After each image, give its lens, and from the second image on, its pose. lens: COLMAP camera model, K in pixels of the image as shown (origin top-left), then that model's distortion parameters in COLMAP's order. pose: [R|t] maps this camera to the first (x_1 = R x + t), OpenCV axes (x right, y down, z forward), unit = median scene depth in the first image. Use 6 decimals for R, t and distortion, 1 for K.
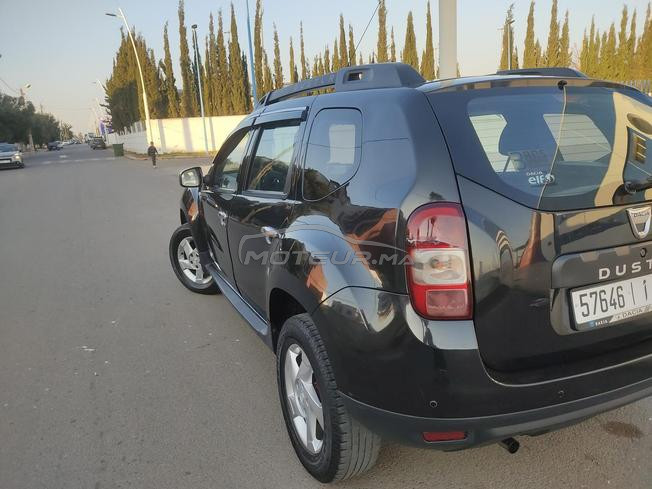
lens RADIAL K [[508.4, 0, 326.0], [0, 508.4, 244.5], [0, 0, 1]] dist [-0.002125, -0.000288]
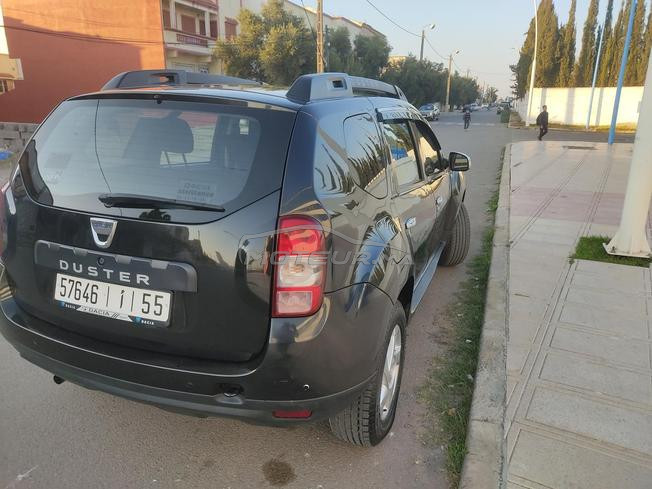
lens RADIAL K [[497.4, 0, 326.0], [0, 497.4, 244.5], [0, 0, 1]] dist [0.001721, 0.003432]
pose [[0.682492, 0.254552, -0.685133, 0.115377], [-0.204713, 0.966448, 0.155146, -0.019432], [0.701639, 0.034369, 0.711704, 0.039857]]
